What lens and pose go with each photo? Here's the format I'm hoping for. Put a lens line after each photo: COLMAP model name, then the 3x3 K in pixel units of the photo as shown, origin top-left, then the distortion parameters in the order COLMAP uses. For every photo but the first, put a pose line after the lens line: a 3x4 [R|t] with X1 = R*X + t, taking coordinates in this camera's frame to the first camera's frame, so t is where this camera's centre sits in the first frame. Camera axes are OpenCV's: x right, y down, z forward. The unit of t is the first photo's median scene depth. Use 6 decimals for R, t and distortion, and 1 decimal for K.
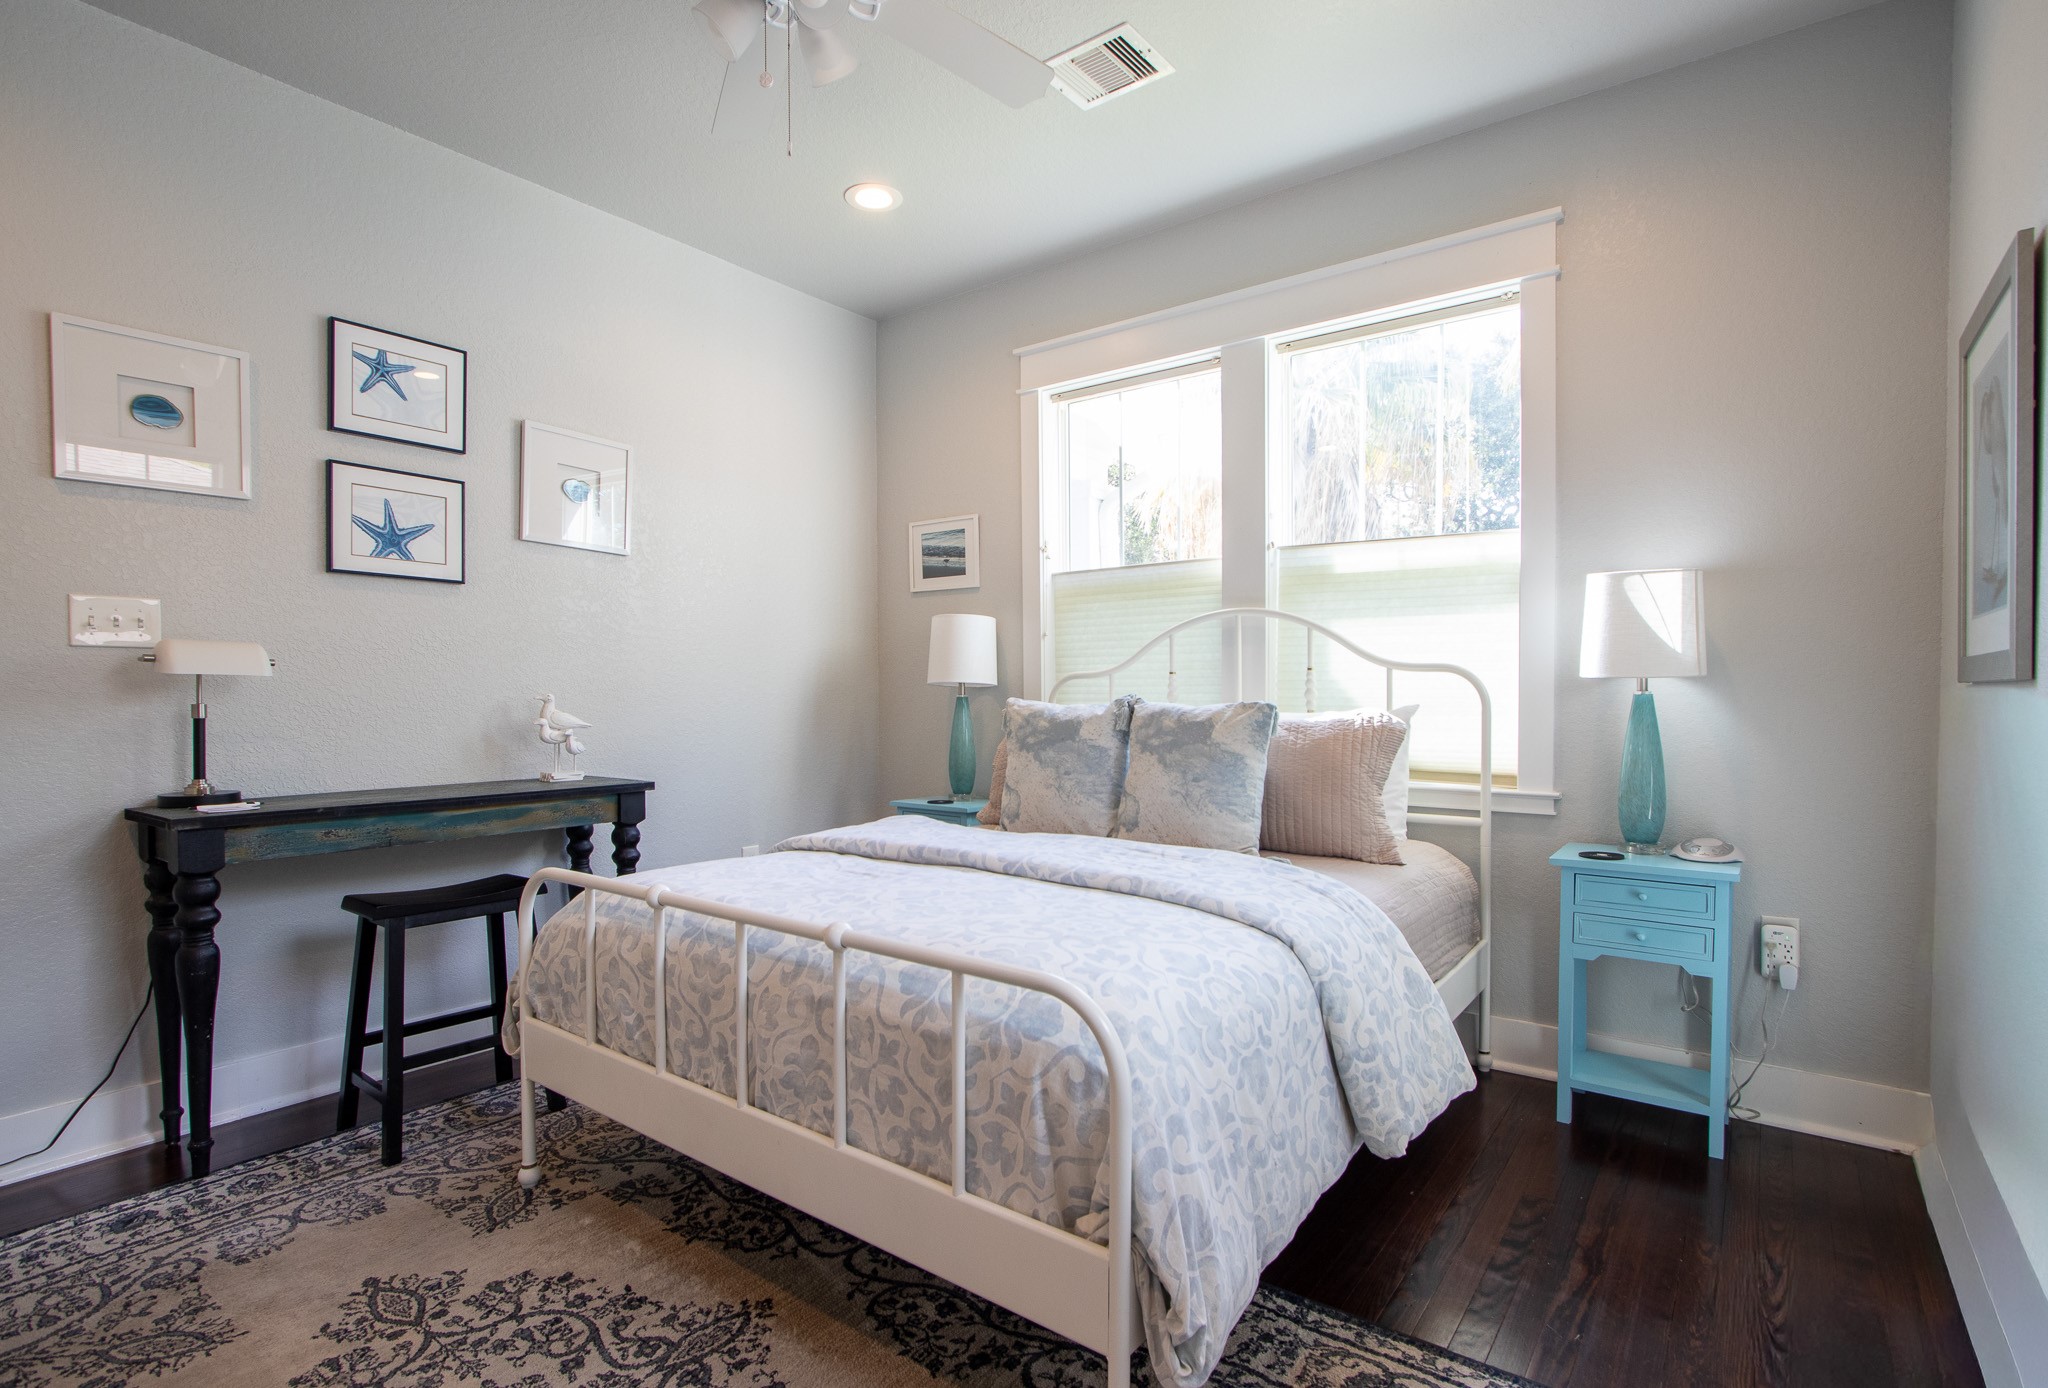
lens RADIAL K [[1022.1, 0, 1019.9], [0, 1022.1, 703.0], [0, 0, 1]] dist [-0.001662, 0.000699]
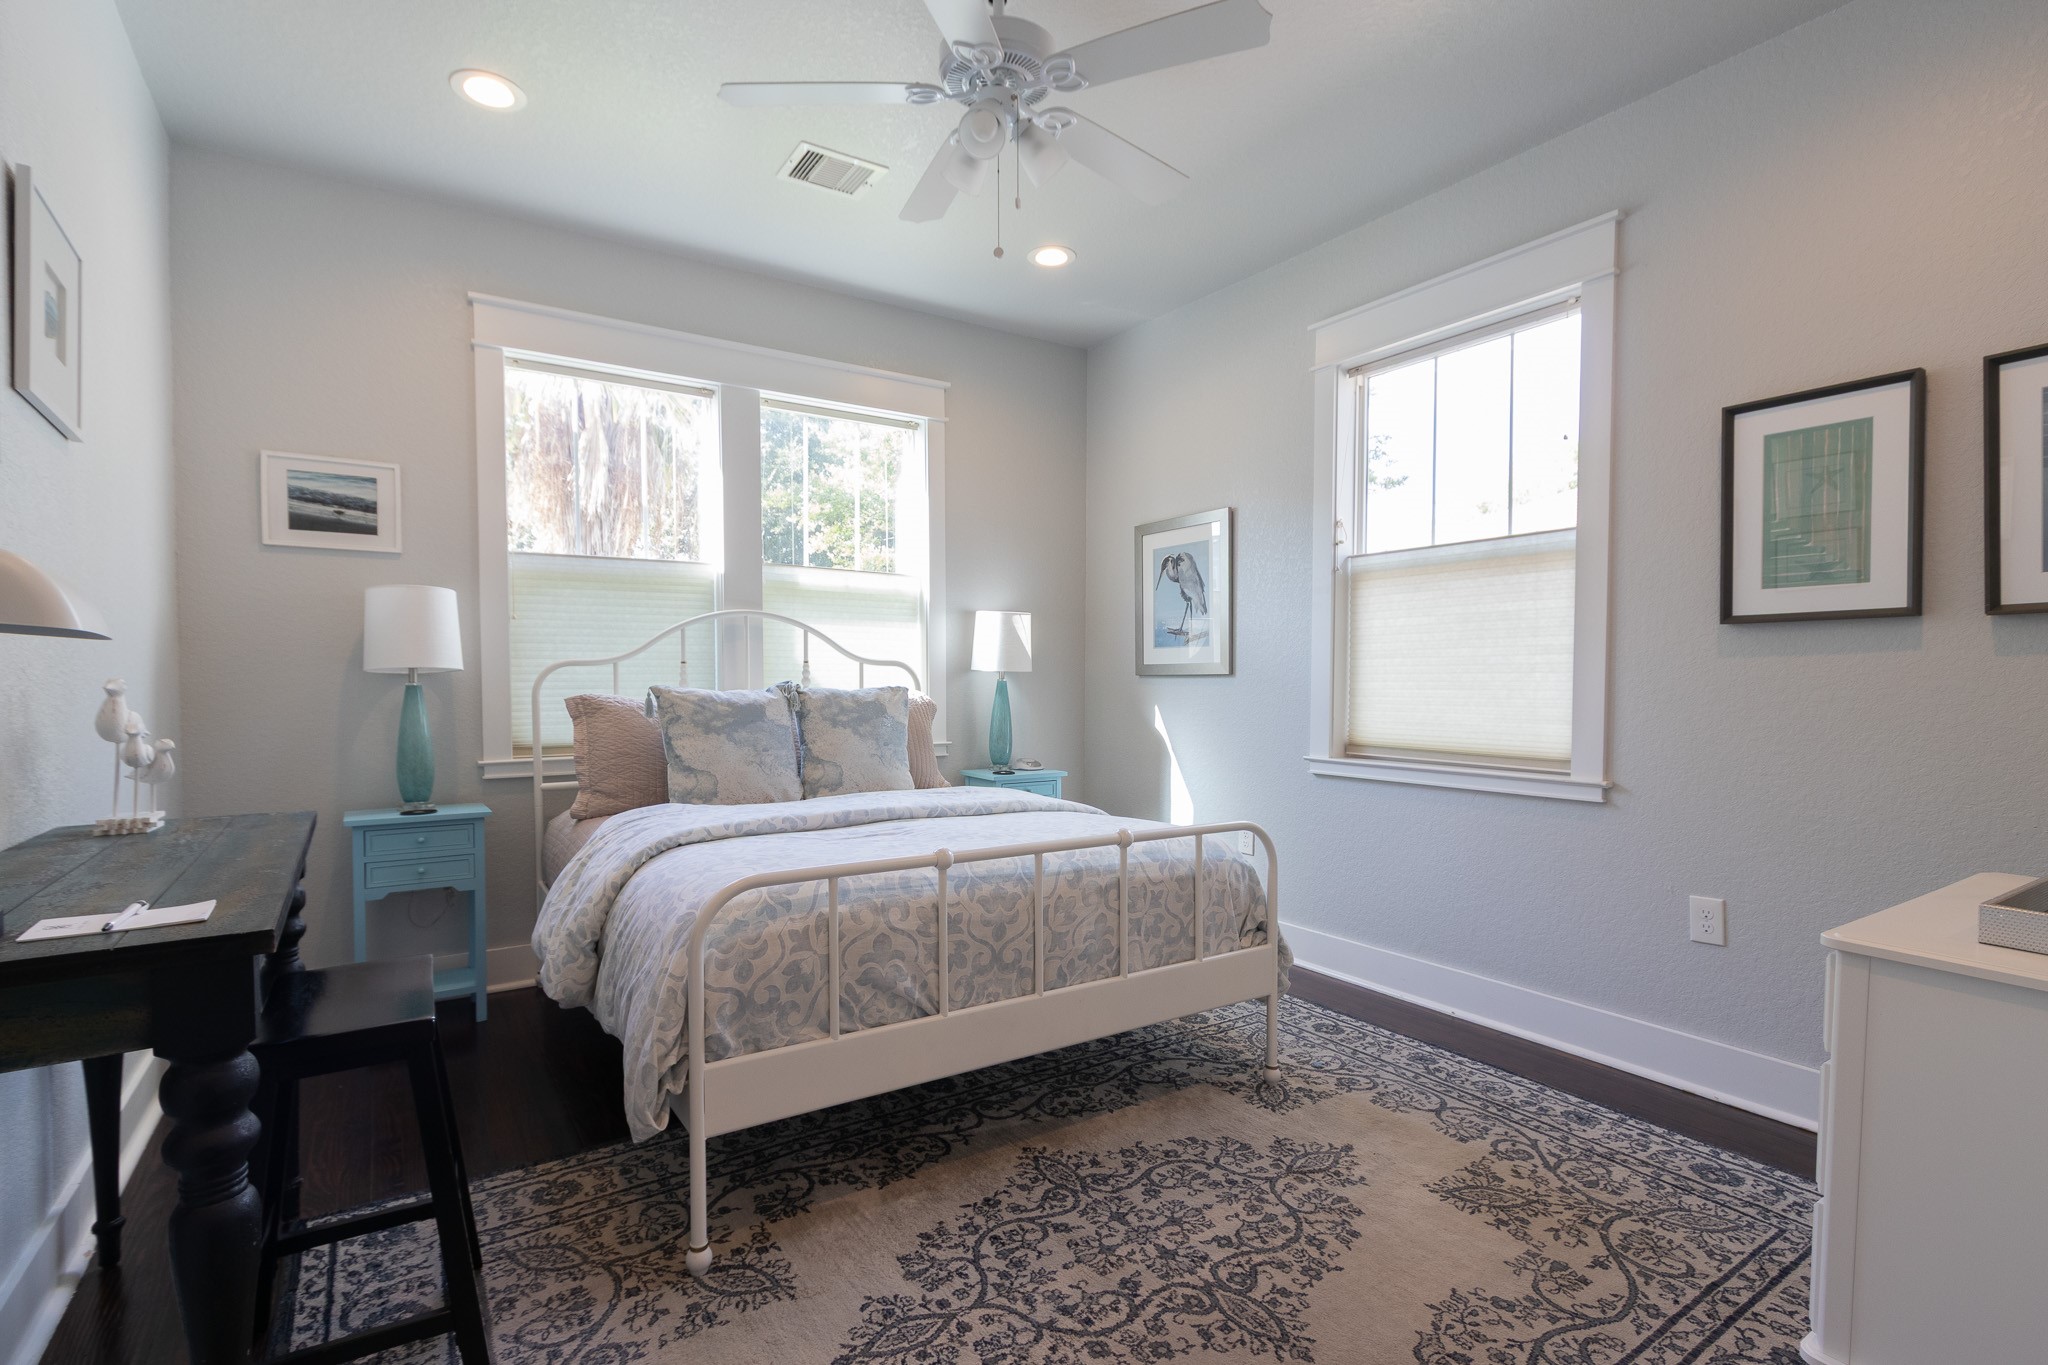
lens RADIAL K [[989.9, 0, 993.9], [0, 989.9, 708.6], [0, 0, 1]] dist [0.011660, -0.004719]
pose [[0.317598, -0.025277, 0.947888, -1.024009], [0.015124, 0.999653, 0.021590, 0.002980], [-0.948105, 0.007480, 0.317870, 0.455955]]
